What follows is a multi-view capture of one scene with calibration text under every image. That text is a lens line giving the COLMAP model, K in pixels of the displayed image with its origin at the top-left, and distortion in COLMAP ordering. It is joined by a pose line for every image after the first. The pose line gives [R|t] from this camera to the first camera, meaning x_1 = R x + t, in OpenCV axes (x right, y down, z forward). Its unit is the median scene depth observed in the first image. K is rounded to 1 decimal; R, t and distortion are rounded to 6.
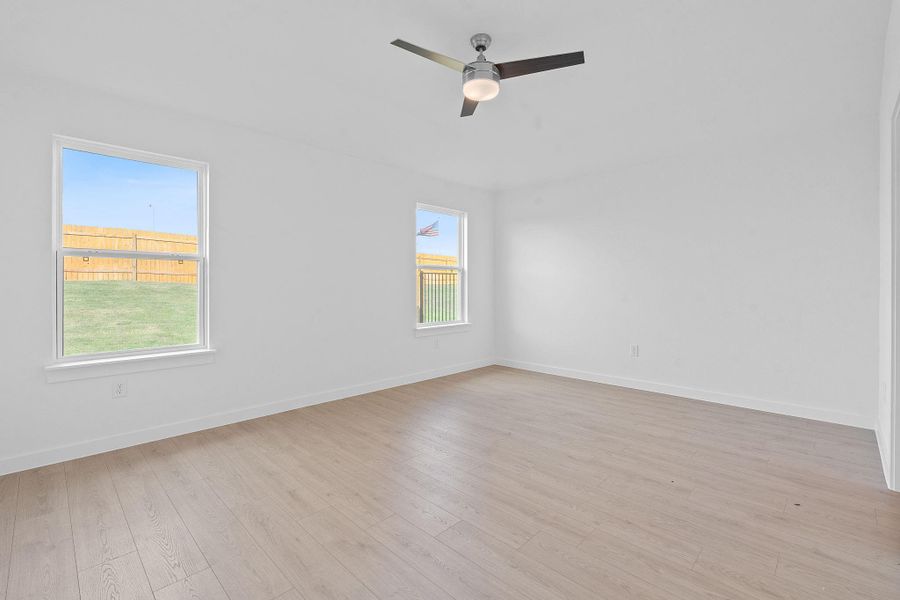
lens RADIAL K [[399.1, 0, 451.8], [0, 399.1, 289.6], [0, 0, 1]] dist [-0.006360, 0.000465]
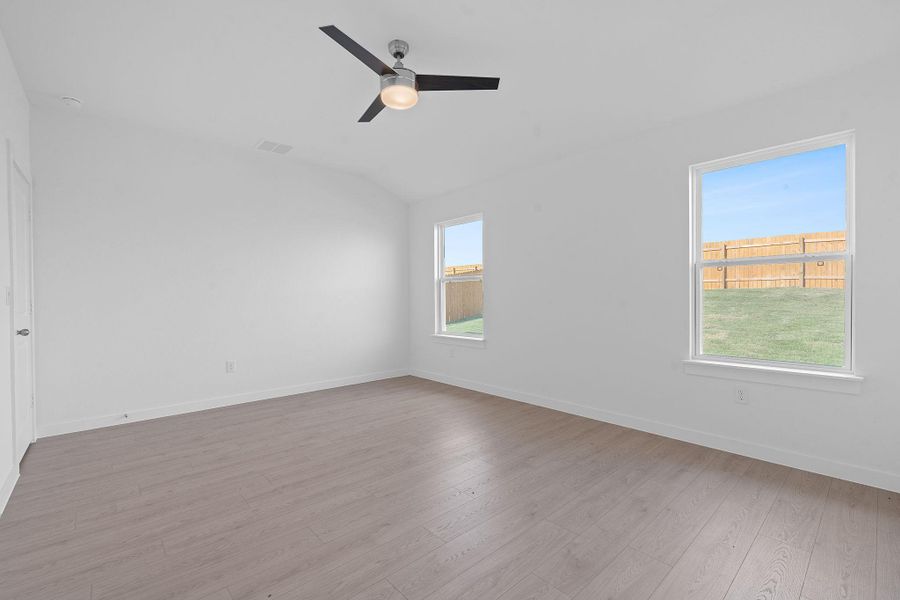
lens RADIAL K [[412.2, 0, 450.0], [0, 412.2, 300.0], [0, 0, 1]] dist [0.032982, -0.019522]
pose [[-0.090789, 0.011361, -0.995805, 1.123656], [-0.003772, 0.999924, 0.011752, -0.010199], [0.995863, 0.004823, -0.090740, 1.261117]]
